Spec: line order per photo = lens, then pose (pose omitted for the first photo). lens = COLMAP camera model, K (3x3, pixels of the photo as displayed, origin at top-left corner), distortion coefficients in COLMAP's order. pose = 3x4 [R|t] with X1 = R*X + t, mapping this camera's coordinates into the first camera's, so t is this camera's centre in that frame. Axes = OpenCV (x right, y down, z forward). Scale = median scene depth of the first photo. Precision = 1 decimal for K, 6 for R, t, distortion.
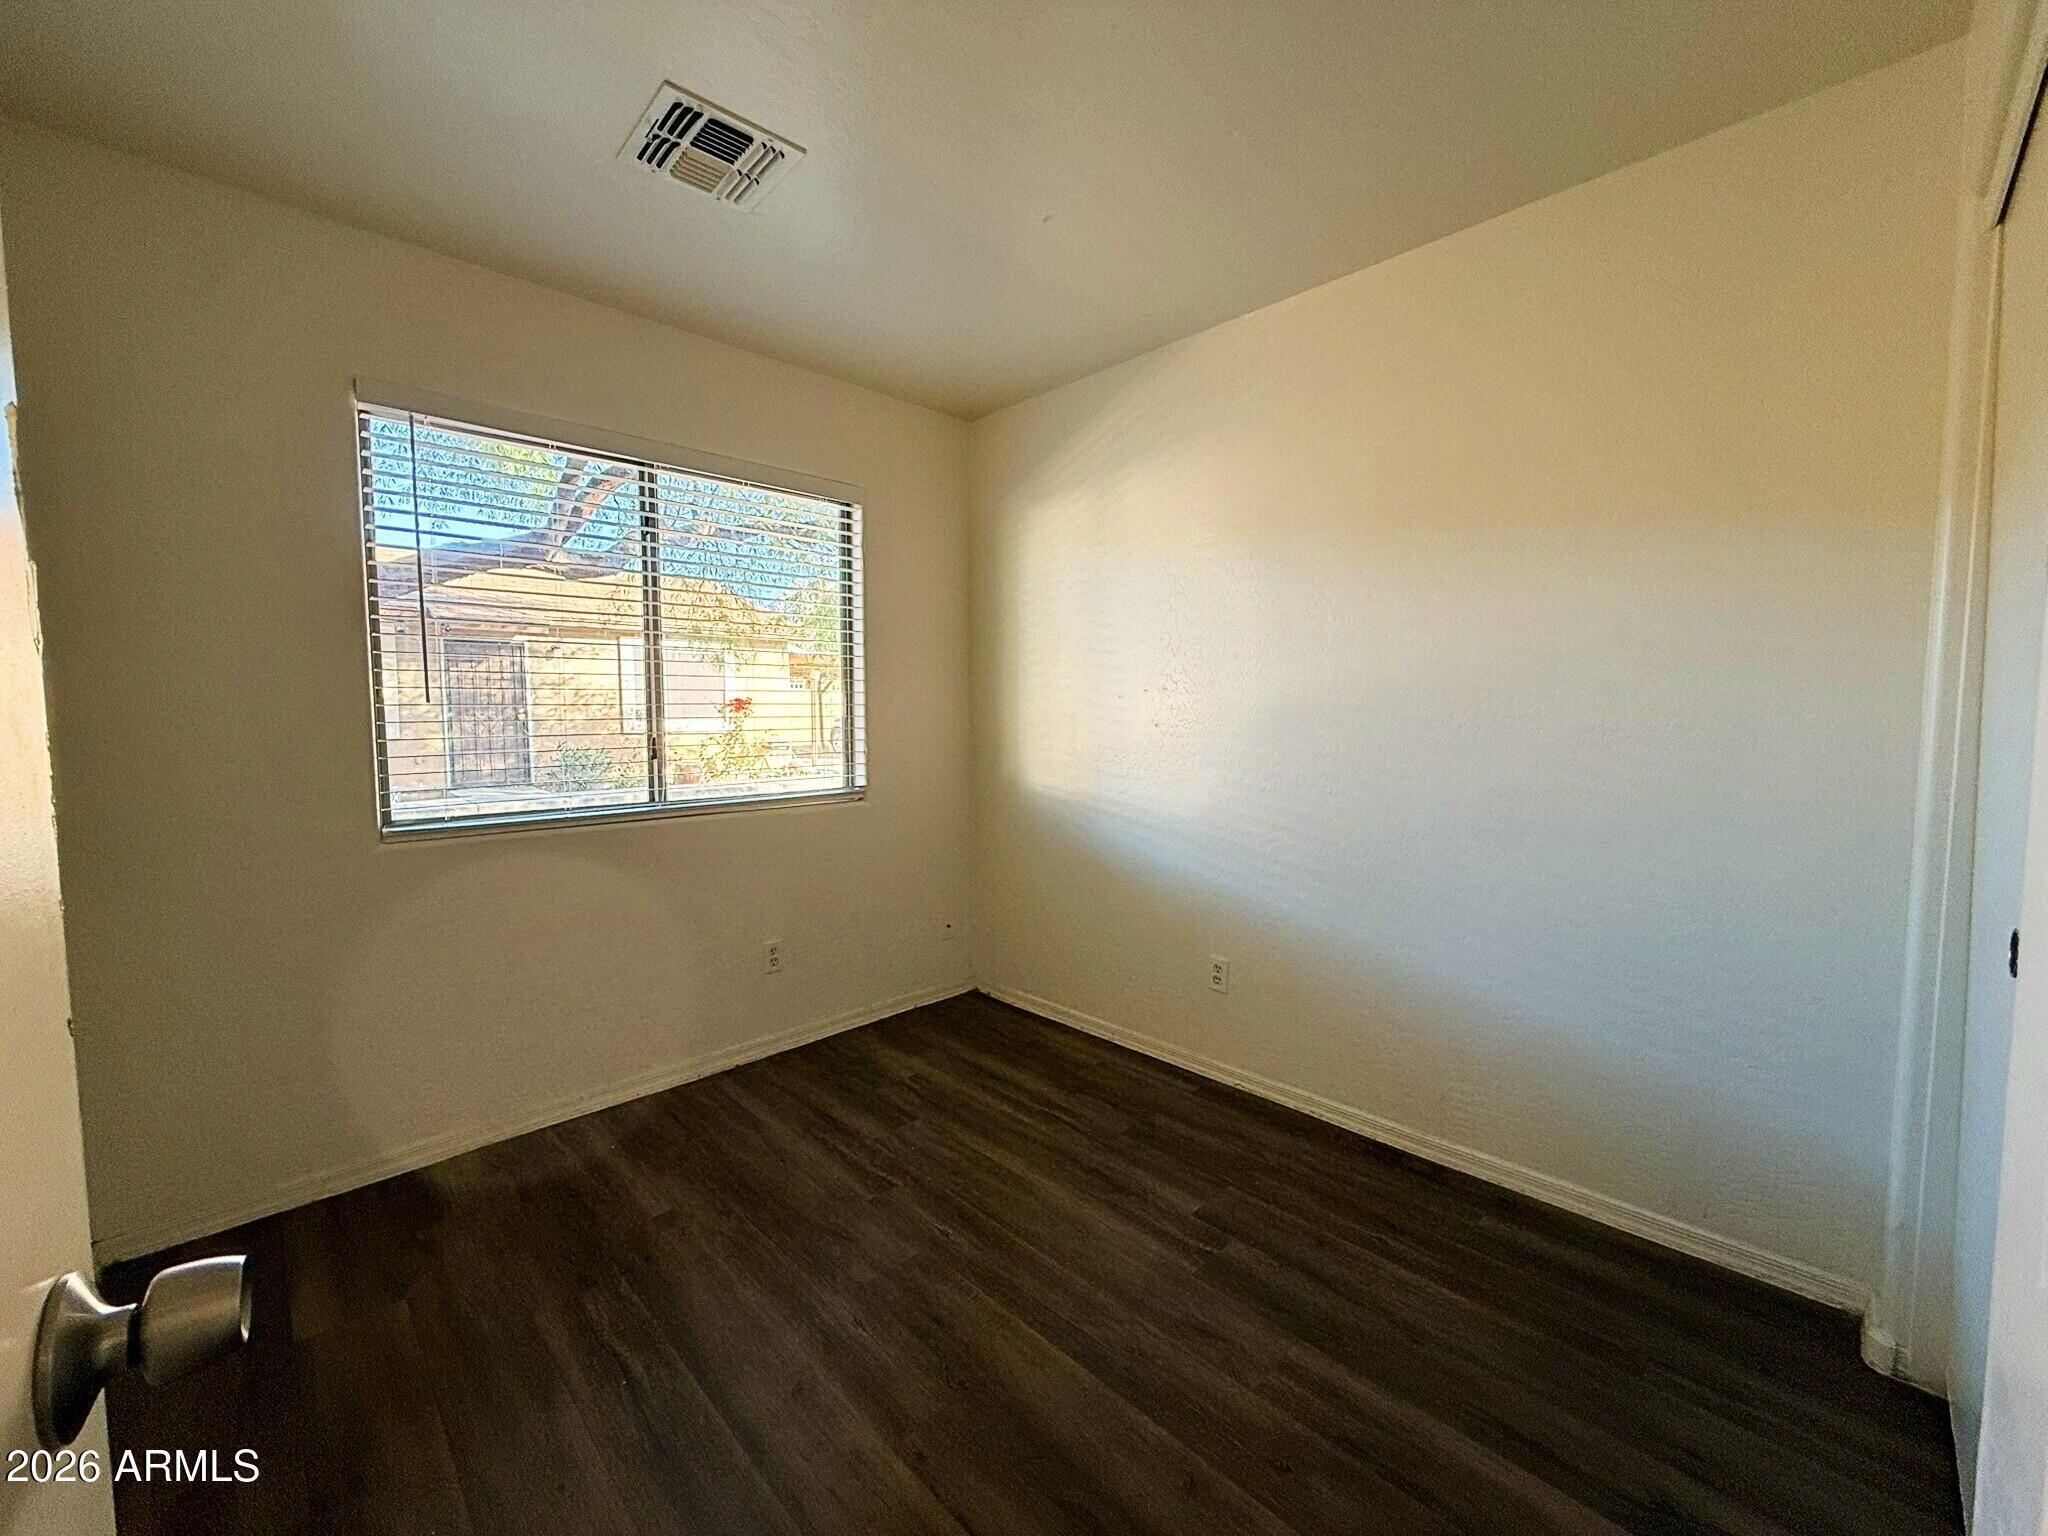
lens RADIAL K [[813.0, 0, 1017.5], [0, 813.0, 767.9], [0, 0, 1]] dist [0.000646, 0.000145]
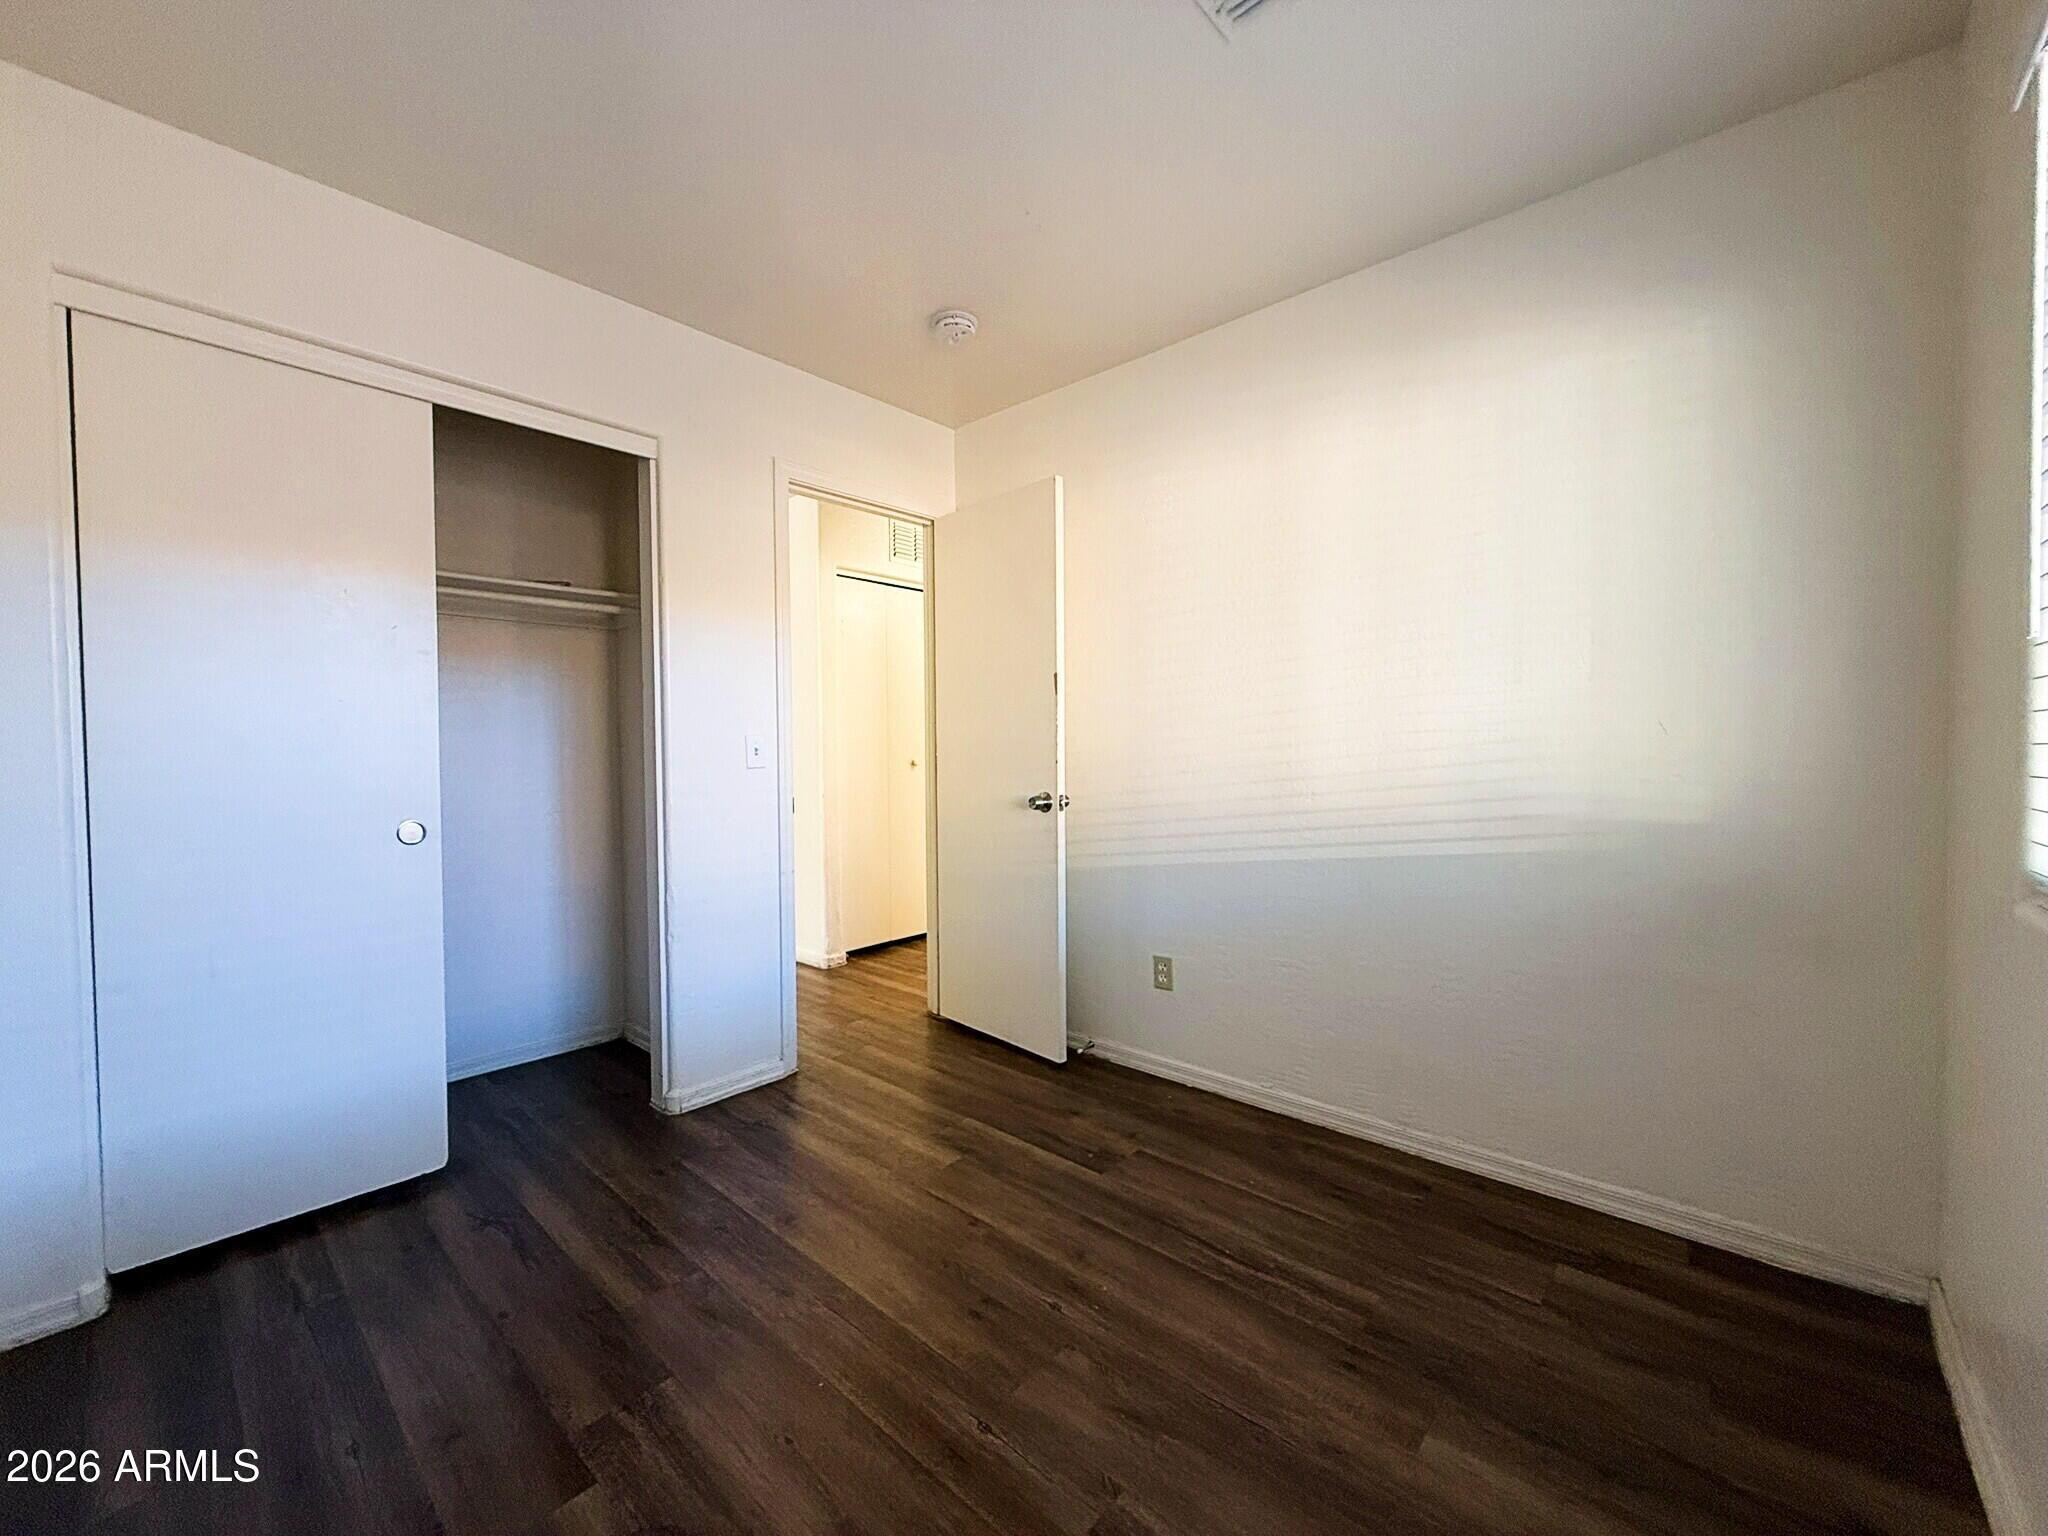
lens RADIAL K [[813.0, 0, 1017.5], [0, 813.0, 767.9], [0, 0, 1]] dist [0.000646, 0.000145]
pose [[-0.997910, 0.010232, -0.063811, -0.085941], [0.004119, 0.995449, 0.095208, -0.064013], [0.064495, 0.094746, -0.993410, 1.795463]]
